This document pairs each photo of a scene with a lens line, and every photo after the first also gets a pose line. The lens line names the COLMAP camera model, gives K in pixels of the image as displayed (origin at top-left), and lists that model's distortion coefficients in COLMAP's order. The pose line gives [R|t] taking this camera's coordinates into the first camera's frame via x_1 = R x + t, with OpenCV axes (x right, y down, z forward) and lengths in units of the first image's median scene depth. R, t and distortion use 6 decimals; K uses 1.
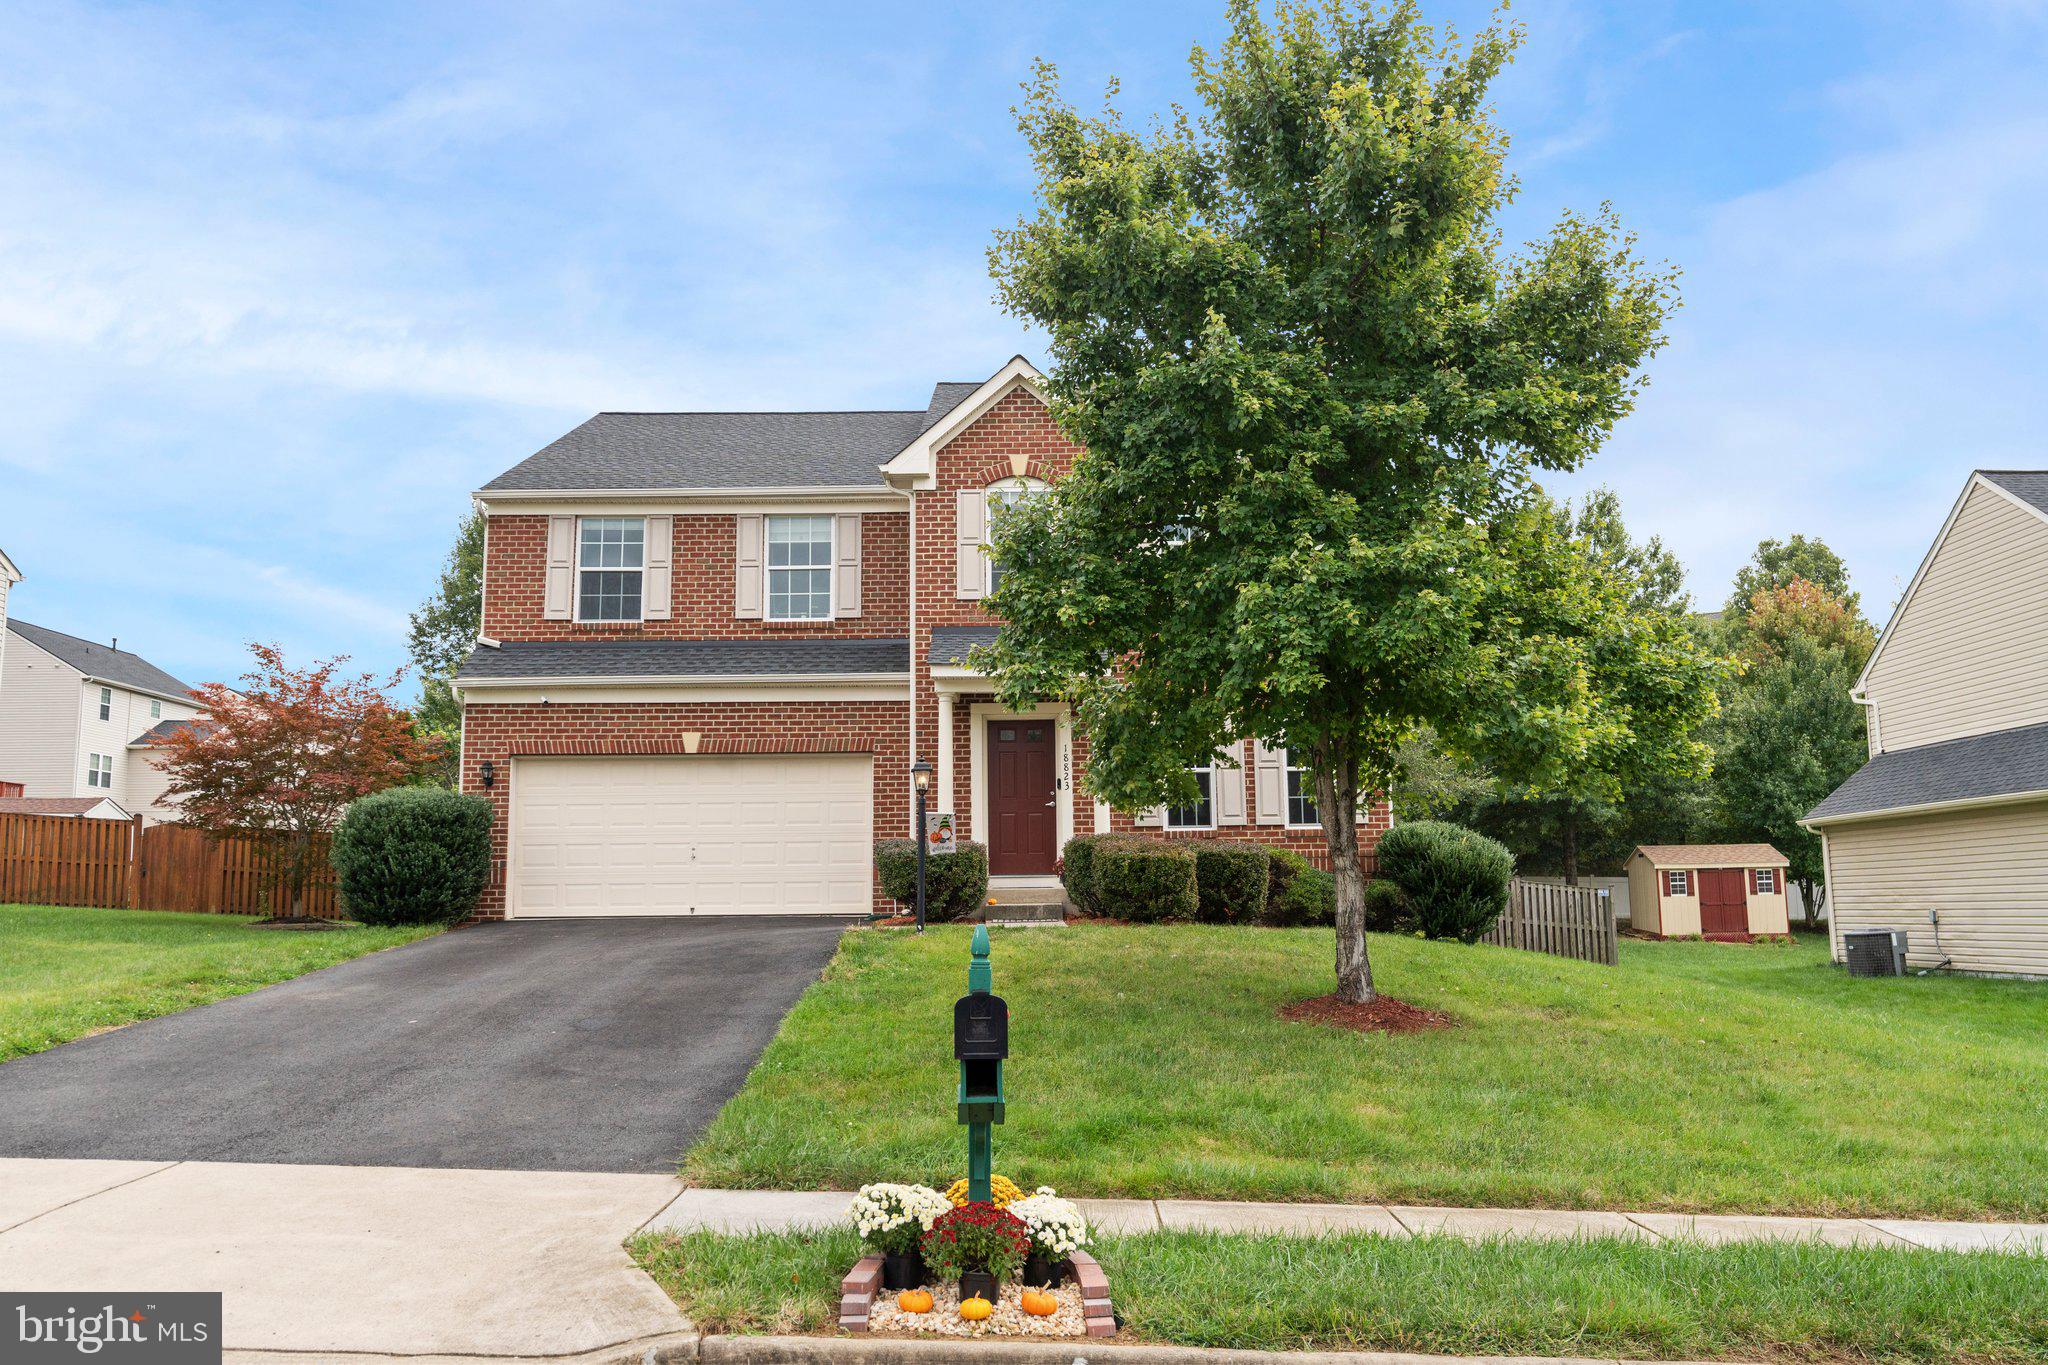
lens RADIAL K [[1618.7, 0, 1018.9], [0, 1618.7, 683.3], [0, 0, 1]] dist [0.003624, 0.001900]
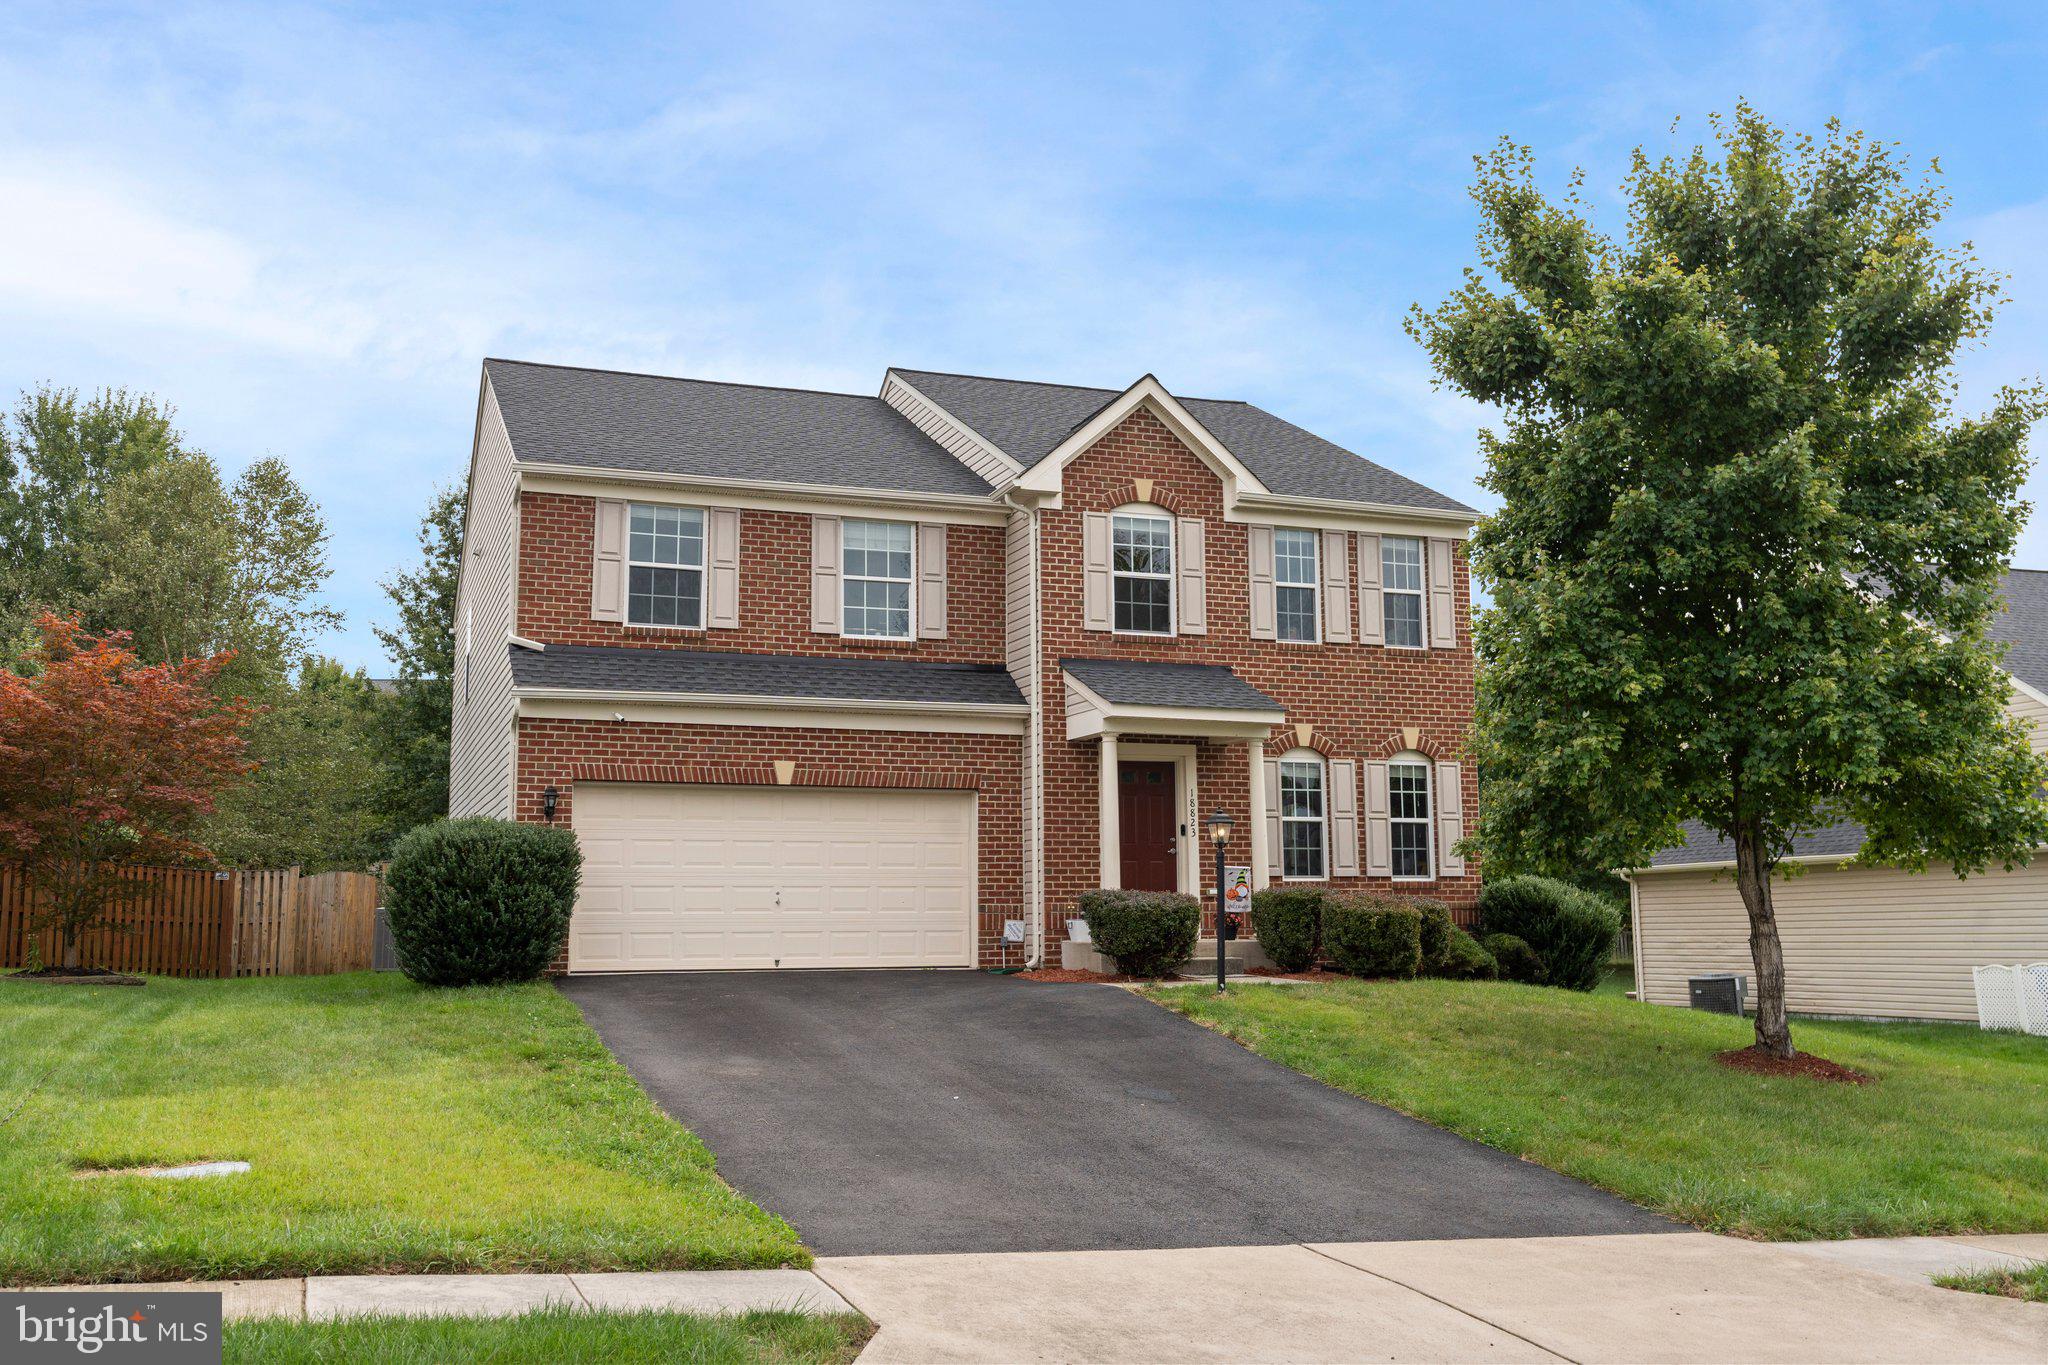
lens RADIAL K [[1894.6, 0, 1025.4], [0, 1894.6, 678.9], [0, 0, 1]] dist [0.013732, 0.000000]
pose [[0.936117, 0.050004, 0.348117, -0.426056], [-0.050873, 0.998683, -0.006649, -0.013671], [-0.347991, -0.011486, 0.937428, -0.012190]]
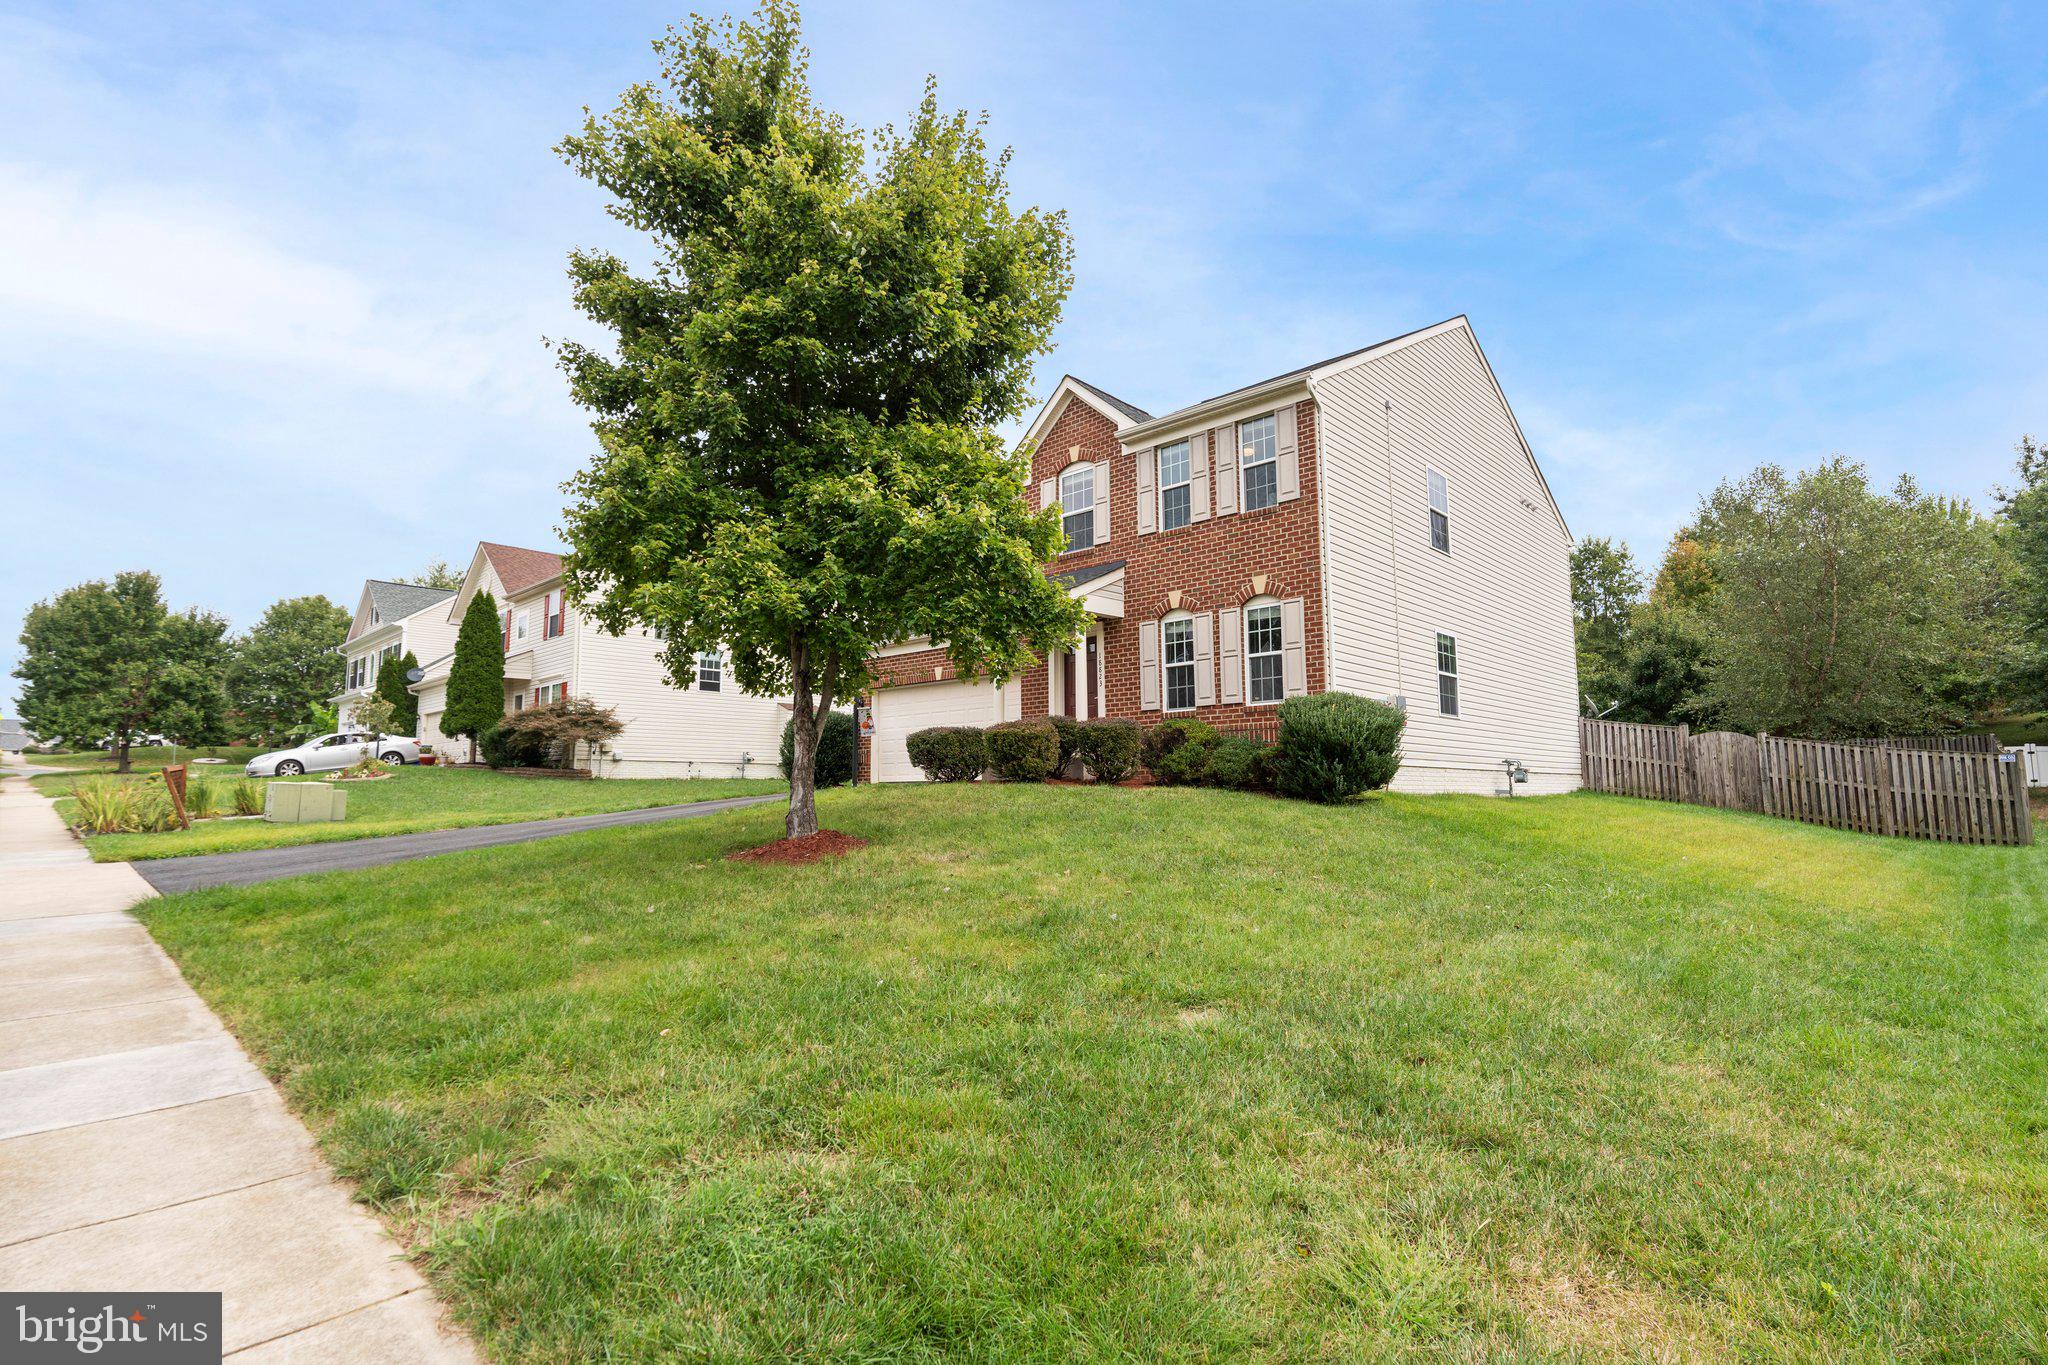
lens RADIAL K [[963.0, 0, 1025.4], [0, 963.0, 686.6], [0, 0, 1]] dist [-0.000961, -0.000115]
pose [[0.725890, -0.069756, -0.684264, 0.496502], [0.093372, 0.995628, -0.002446, 0.057913], [0.681443, -0.062116, 0.729230, 0.347169]]
